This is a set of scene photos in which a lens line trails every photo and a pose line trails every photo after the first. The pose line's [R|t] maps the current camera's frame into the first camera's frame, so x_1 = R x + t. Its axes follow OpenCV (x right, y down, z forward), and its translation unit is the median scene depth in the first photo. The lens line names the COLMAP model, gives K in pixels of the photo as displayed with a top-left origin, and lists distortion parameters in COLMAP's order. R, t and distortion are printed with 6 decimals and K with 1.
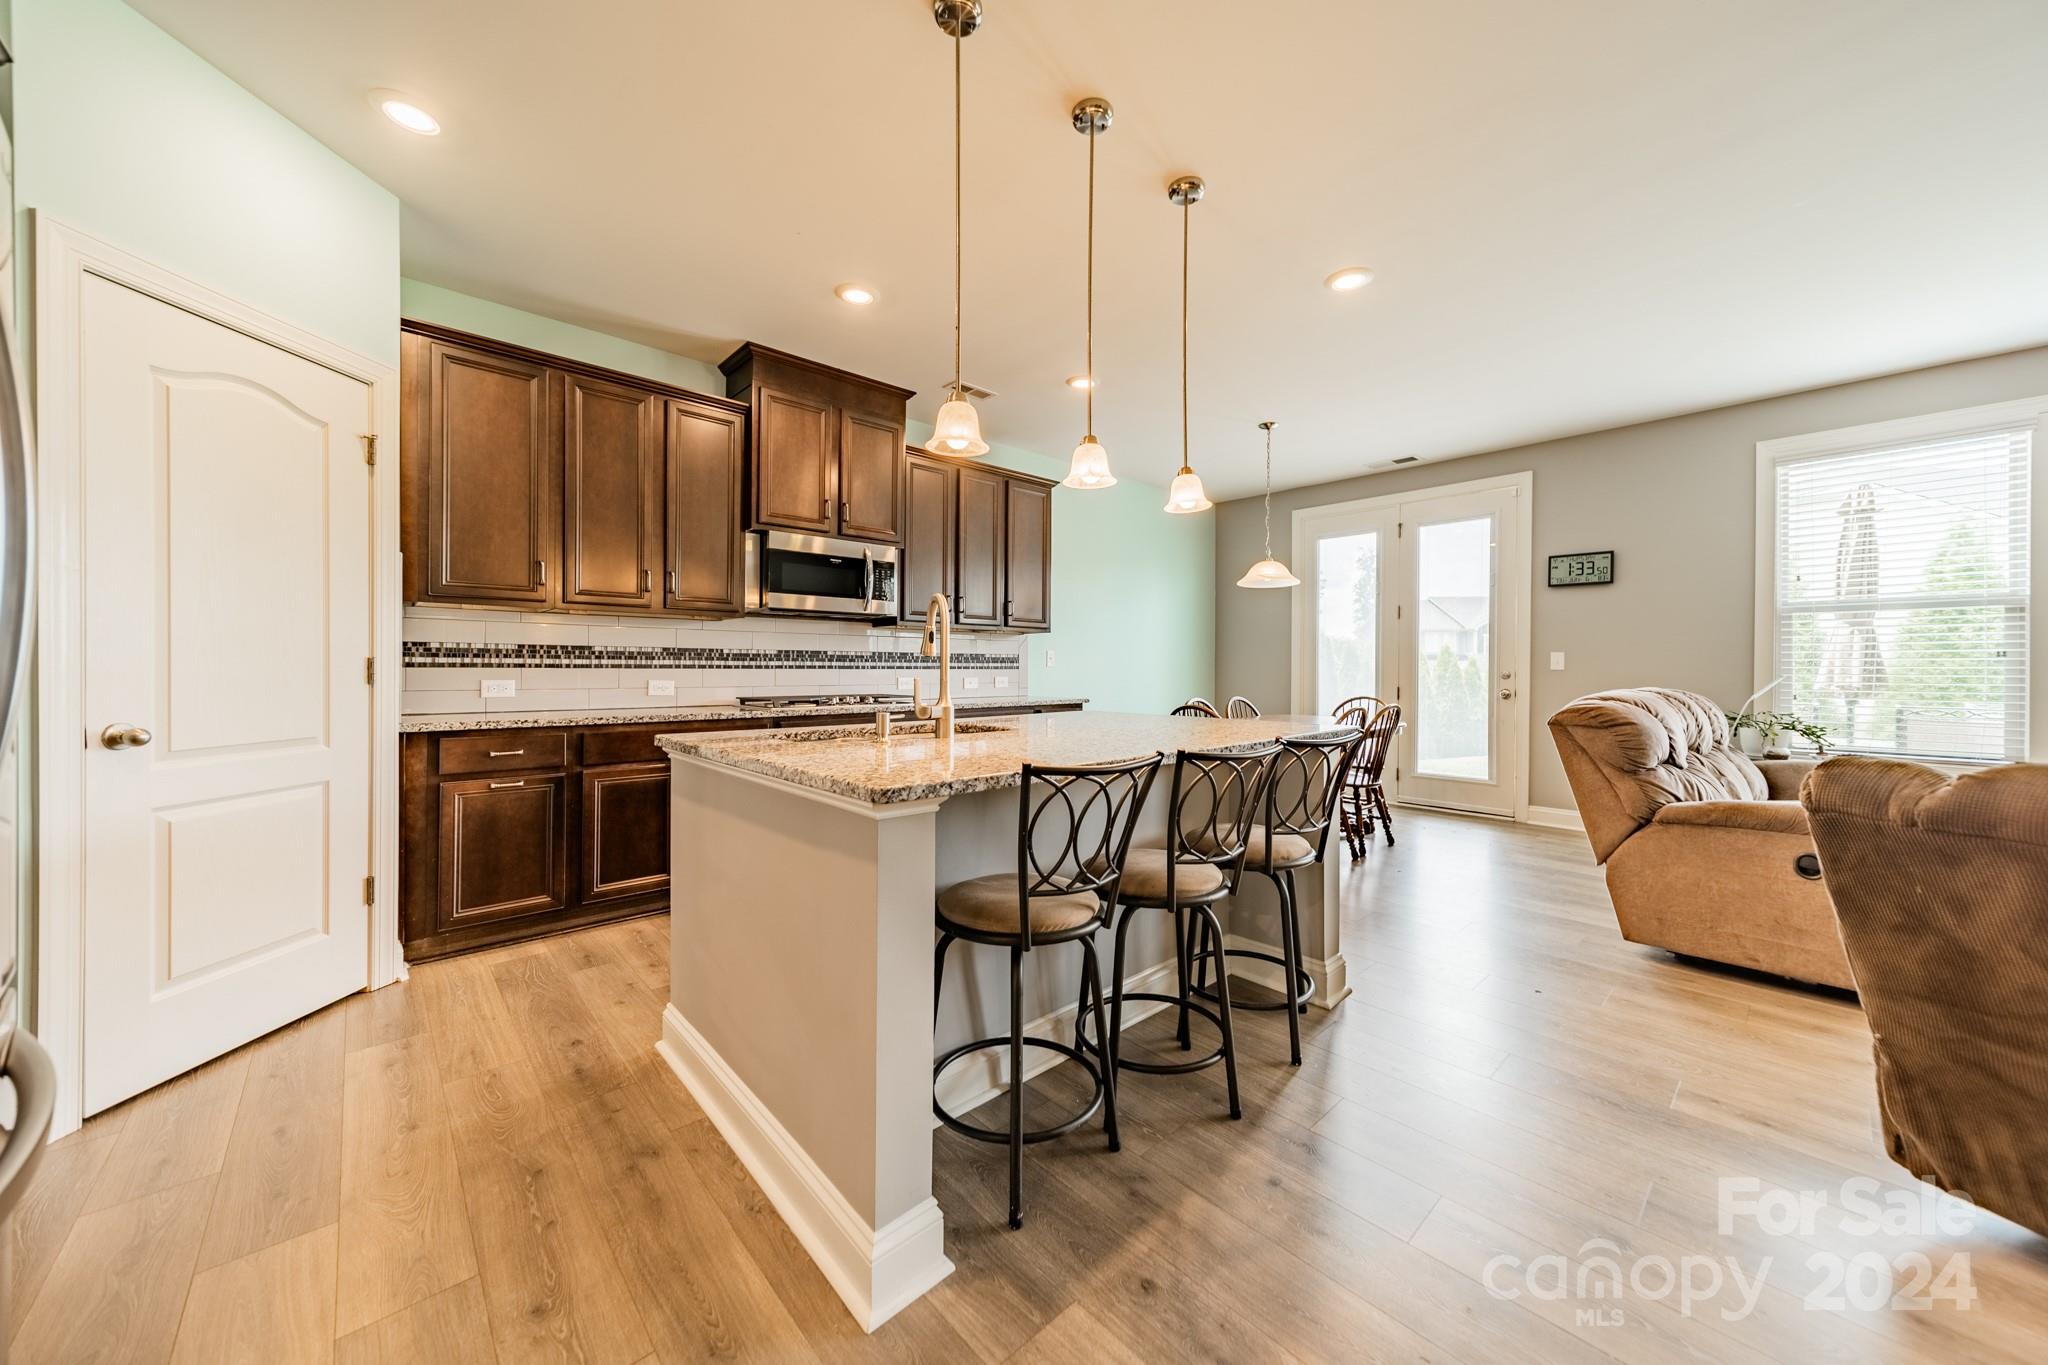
lens RADIAL K [[722.9, 0, 1030.7], [0, 722.9, 664.4], [0, 0, 1]] dist [0.007491, 0.000093]
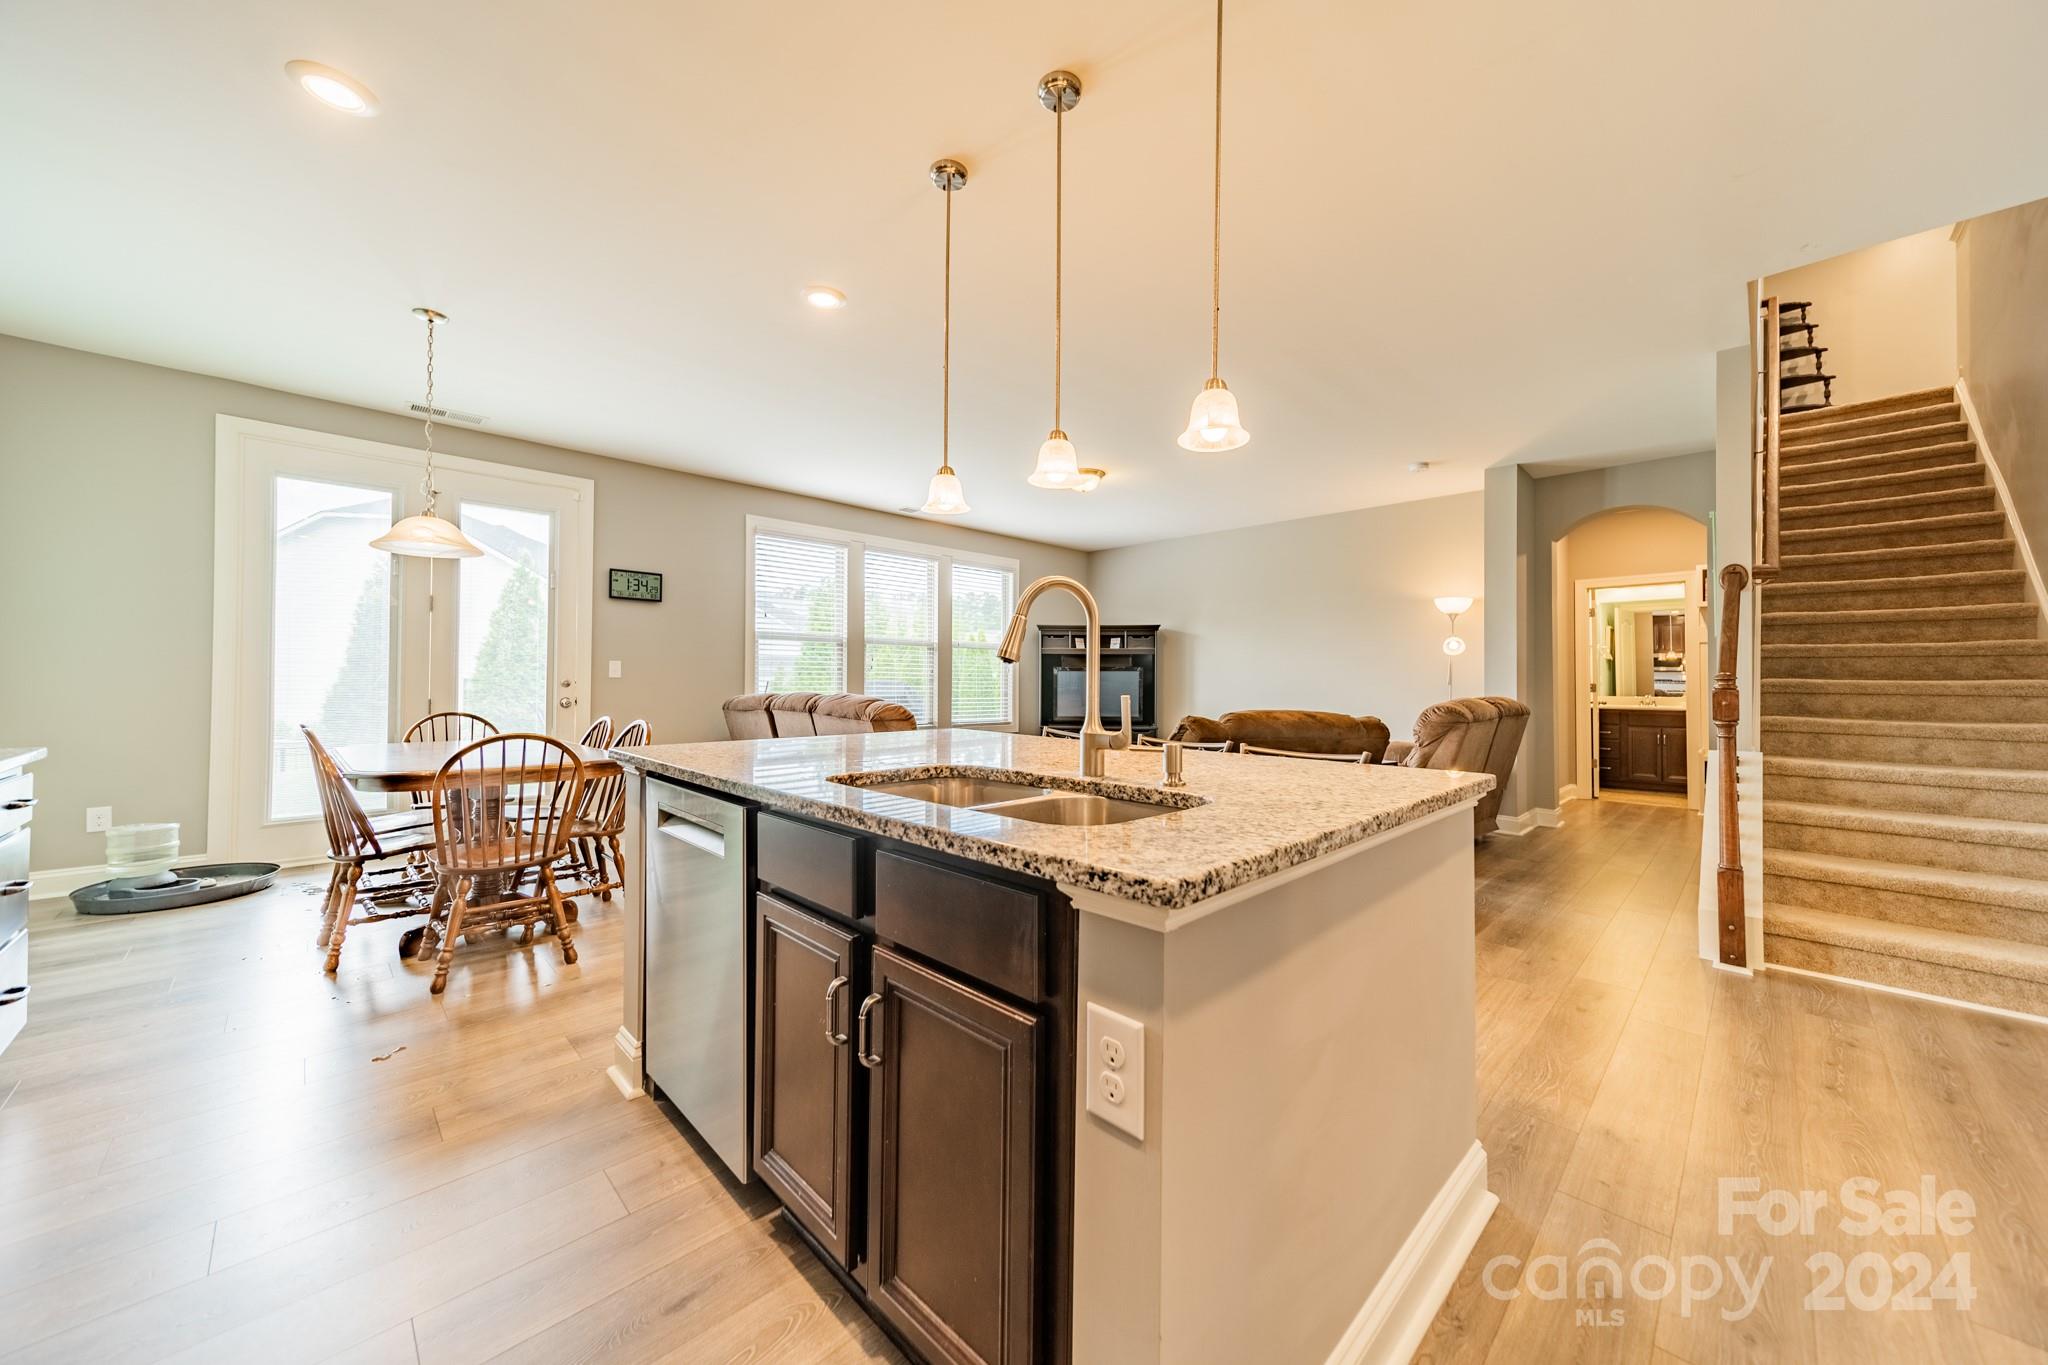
lens RADIAL K [[725.8, 0, 1025.9], [0, 725.8, 672.6], [0, 0, 1]] dist [0.009413, -0.000572]
pose [[-0.028163, 0.006852, 0.999580, -0.405418], [-0.010856, 0.999915, -0.007160, 0.001726], [-0.999544, -0.011053, -0.028086, 0.509098]]
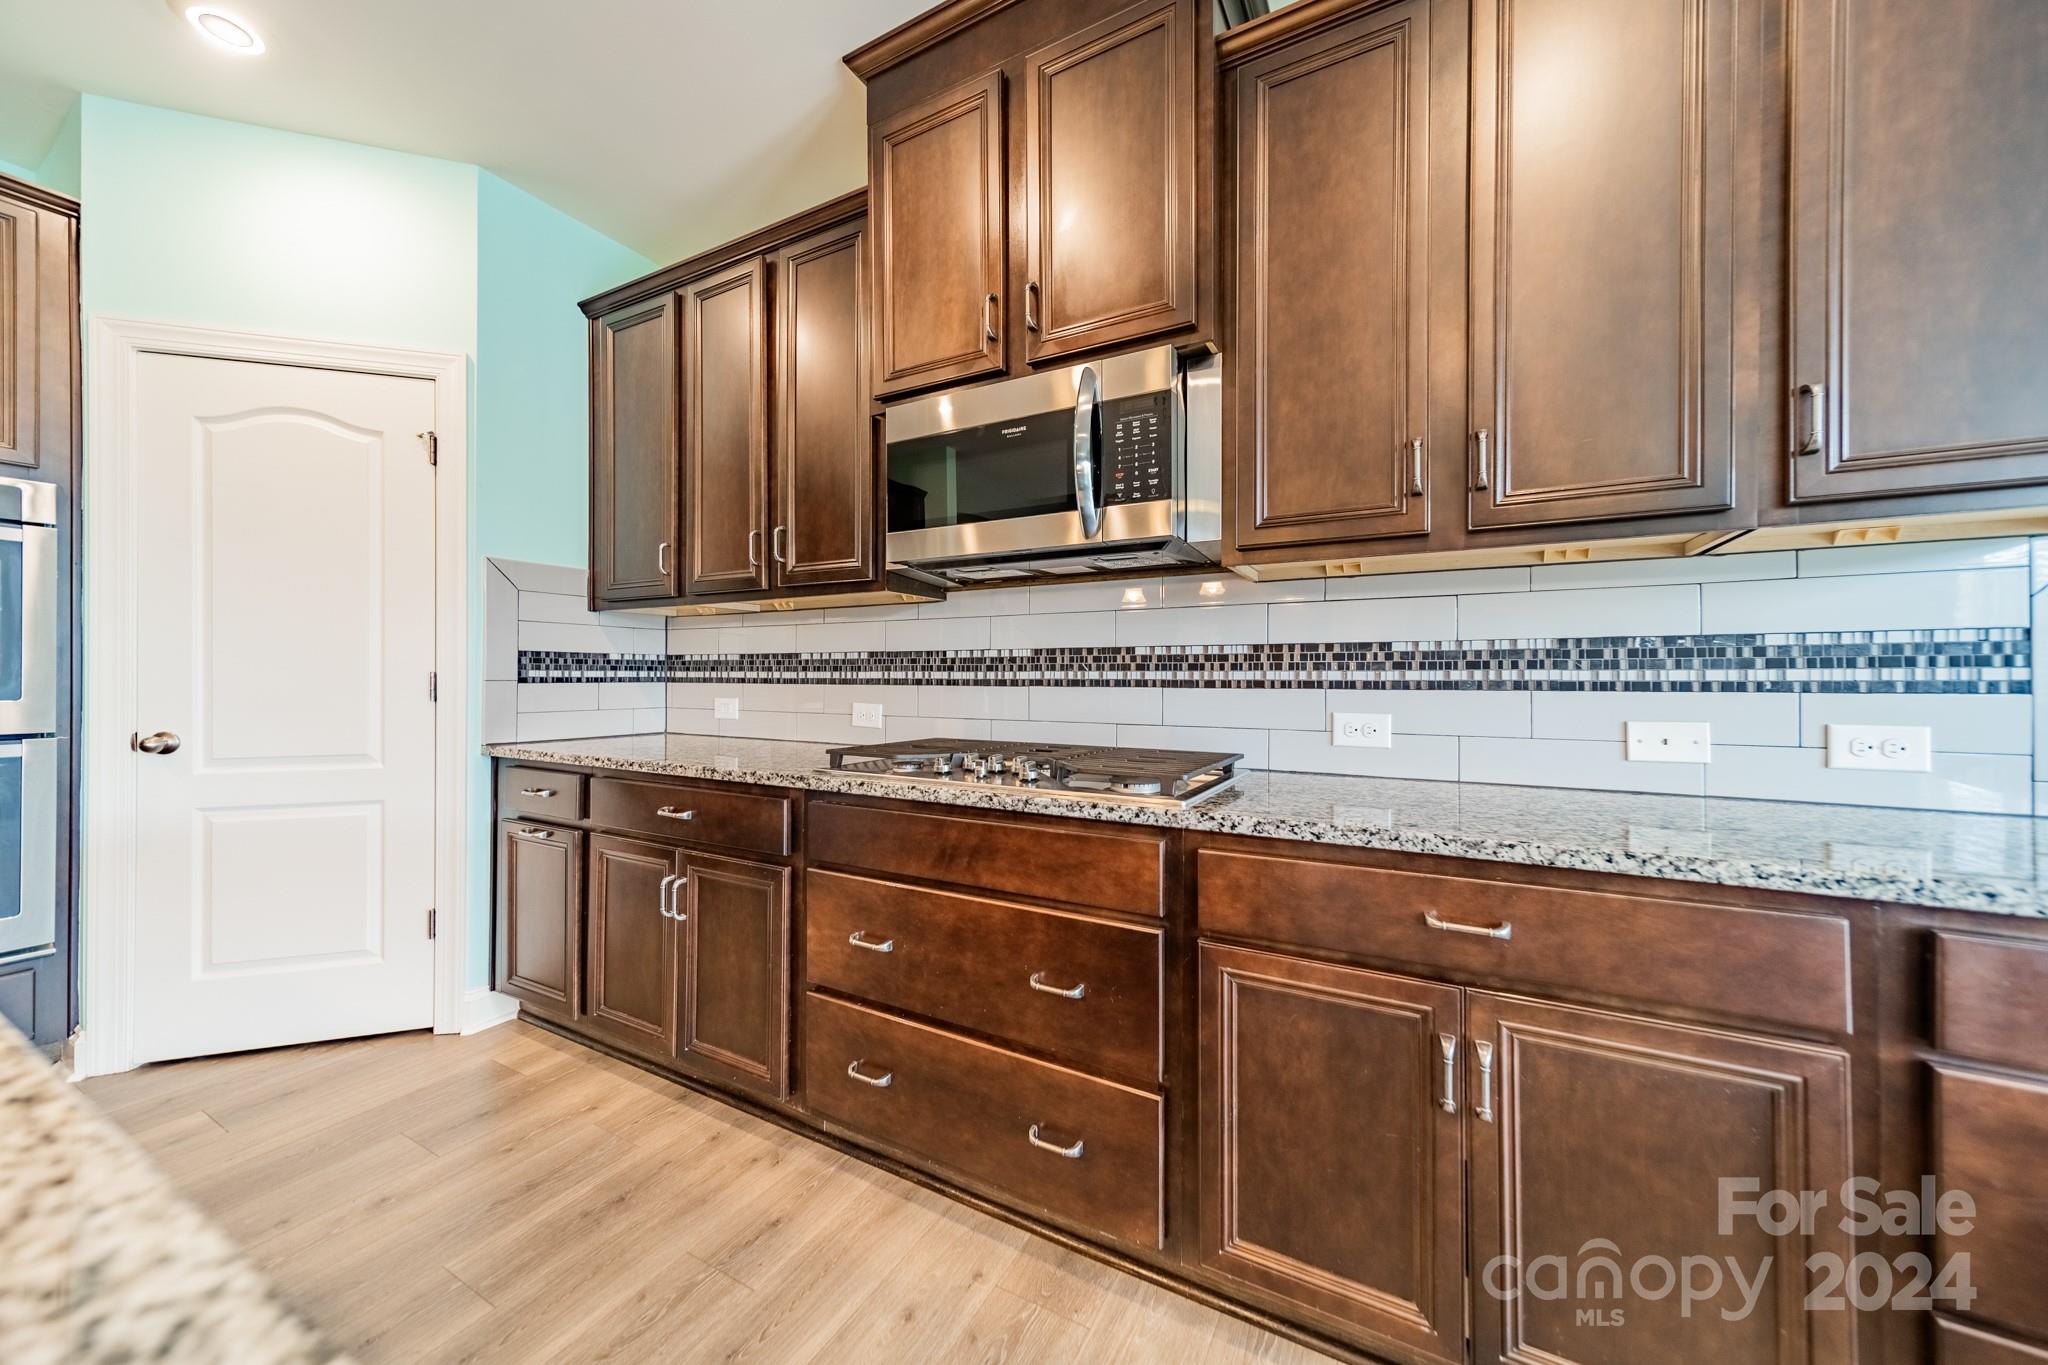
lens RADIAL K [[725.8, 0, 1025.9], [0, 725.8, 672.6], [0, 0, 1]] dist [0.009413, -0.000572]
pose [[0.317420, -0.011965, -0.948210, 0.121049], [0.001907, 0.999926, -0.011979, 0.002577], [0.948283, 0.001994, 0.317419, 0.790931]]
